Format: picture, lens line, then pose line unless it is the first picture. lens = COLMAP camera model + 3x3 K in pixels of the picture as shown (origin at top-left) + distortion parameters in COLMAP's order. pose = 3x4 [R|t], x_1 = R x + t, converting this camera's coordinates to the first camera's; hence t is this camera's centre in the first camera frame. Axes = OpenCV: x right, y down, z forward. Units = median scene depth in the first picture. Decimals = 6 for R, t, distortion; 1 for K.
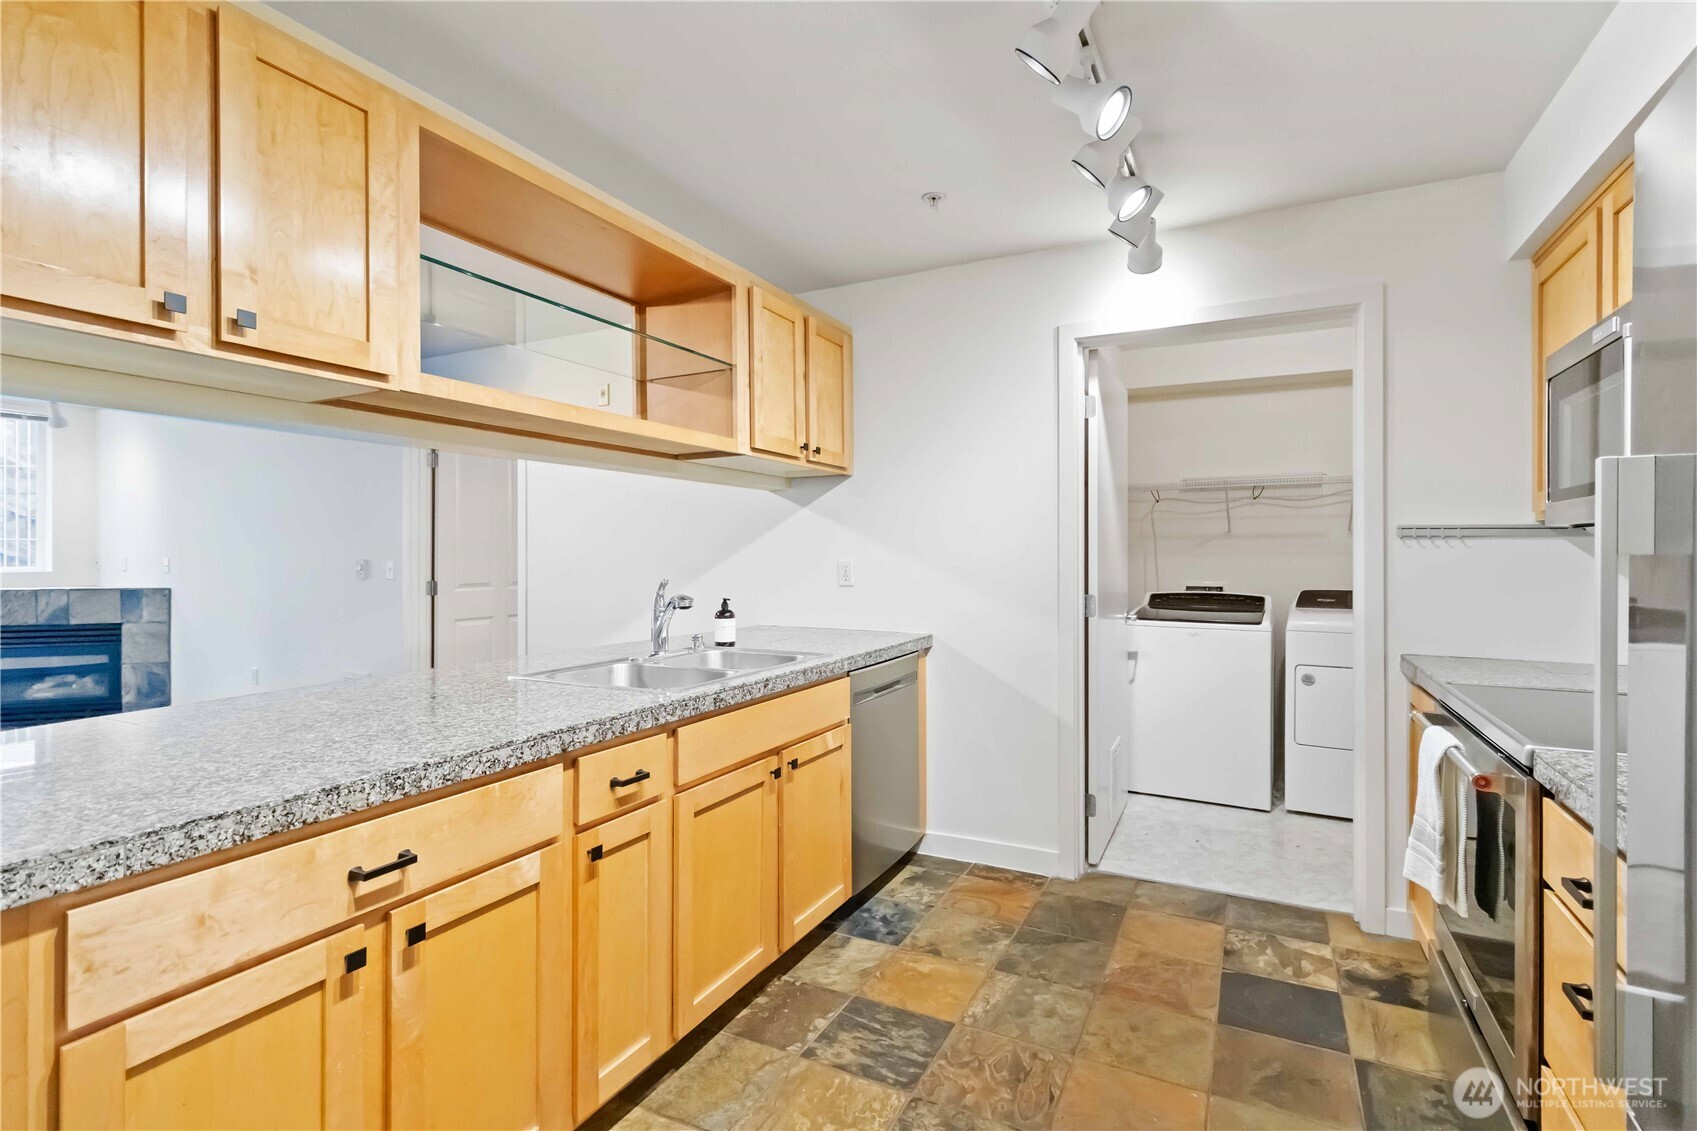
lens RADIAL K [[781.7, 0, 875.7], [0, 781.7, 557.8], [0, 0, 1]] dist [-0.003528, -0.003390]
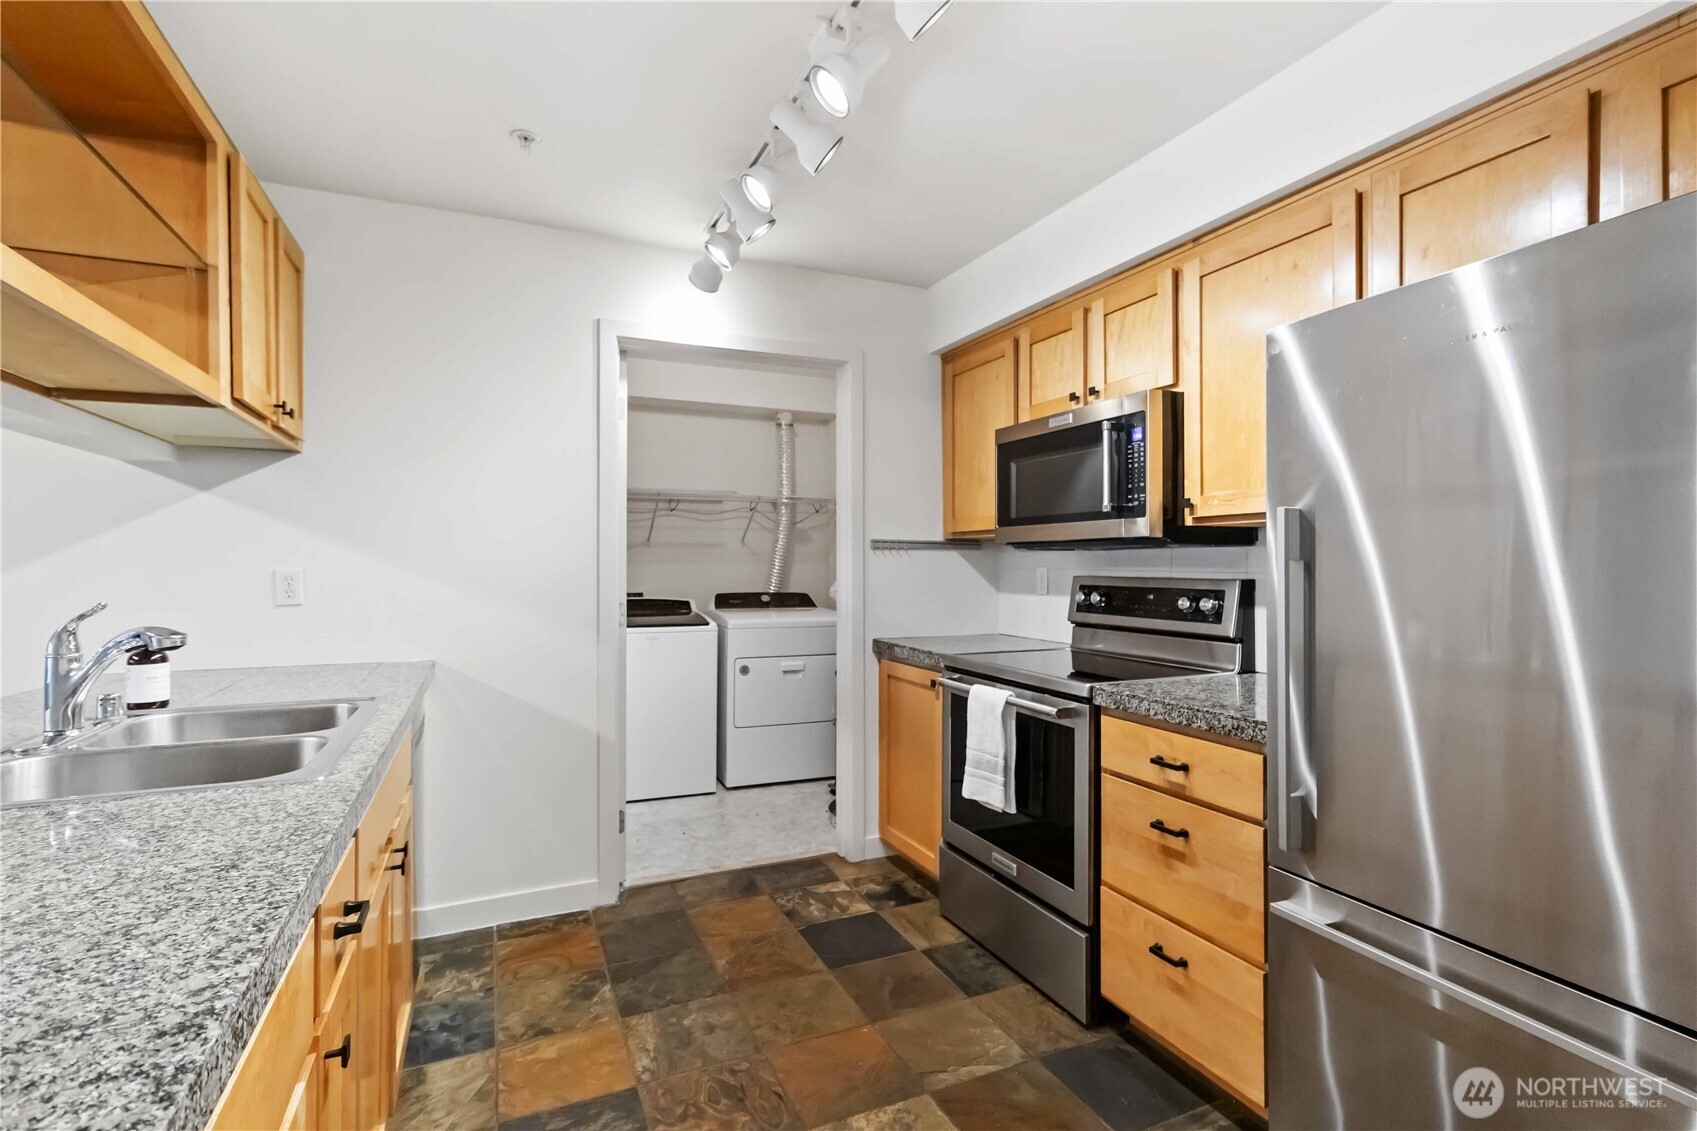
lens RADIAL K [[781.7, 0, 876.9], [0, 781.7, 560.2], [0, 0, 1]] dist [-0.003528, -0.003390]
pose [[0.632699, 0.002469, 0.774394, -0.330889], [0.003237, 0.999978, -0.005832, 0.000799], [-0.774391, 0.006197, 0.632677, 0.174753]]
